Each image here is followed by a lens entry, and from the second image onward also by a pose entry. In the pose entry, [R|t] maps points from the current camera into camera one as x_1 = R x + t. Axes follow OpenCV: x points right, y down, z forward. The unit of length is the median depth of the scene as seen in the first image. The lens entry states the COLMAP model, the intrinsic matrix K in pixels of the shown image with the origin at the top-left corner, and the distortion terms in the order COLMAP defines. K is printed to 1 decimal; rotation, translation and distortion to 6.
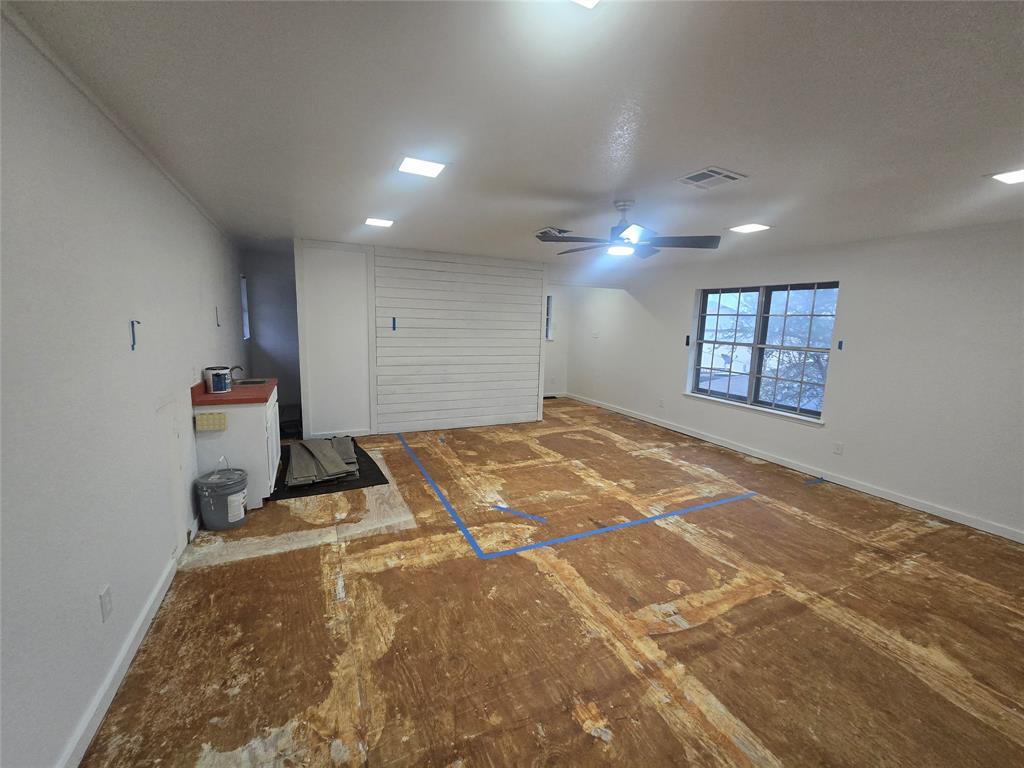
lens RADIAL K [[416.8, 0, 509.2], [0, 416.8, 379.5], [0, 0, 1]] dist [-0.004576, -0.000309]
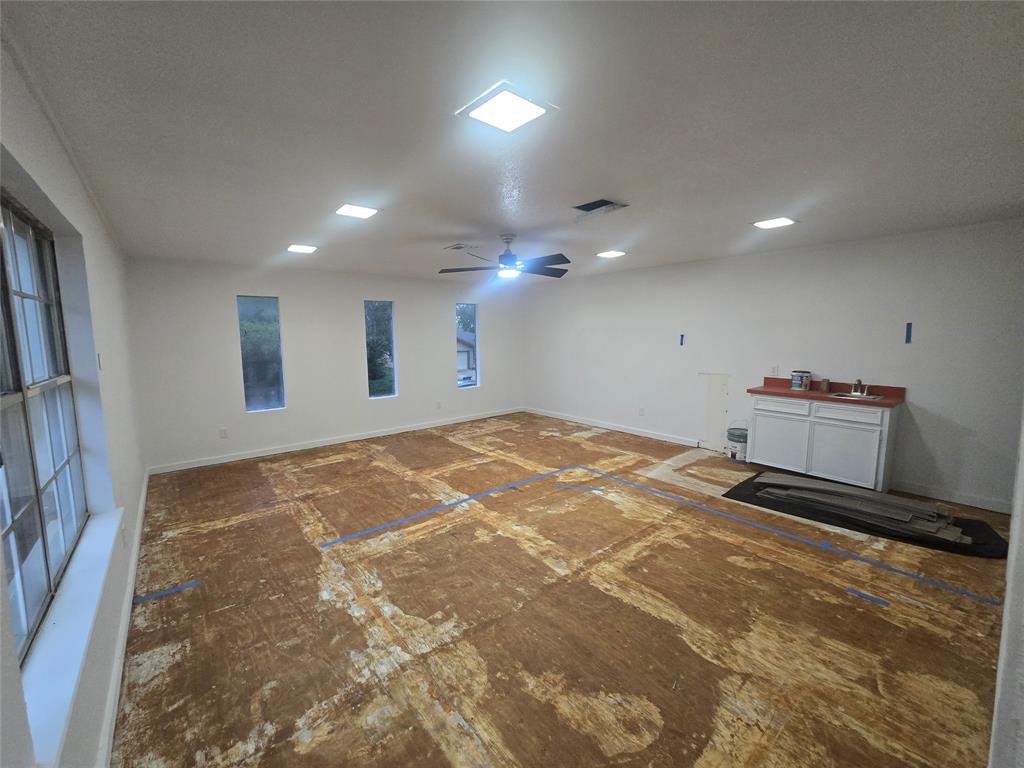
lens RADIAL K [[416.8, 0, 509.2], [0, 416.8, 379.5], [0, 0, 1]] dist [-0.004576, -0.000309]
pose [[-0.970957, 0.006274, -0.239170, 0.455783], [-0.052392, 0.969818, 0.238135, -0.239286], [0.233446, 0.243749, -0.941323, 1.809193]]
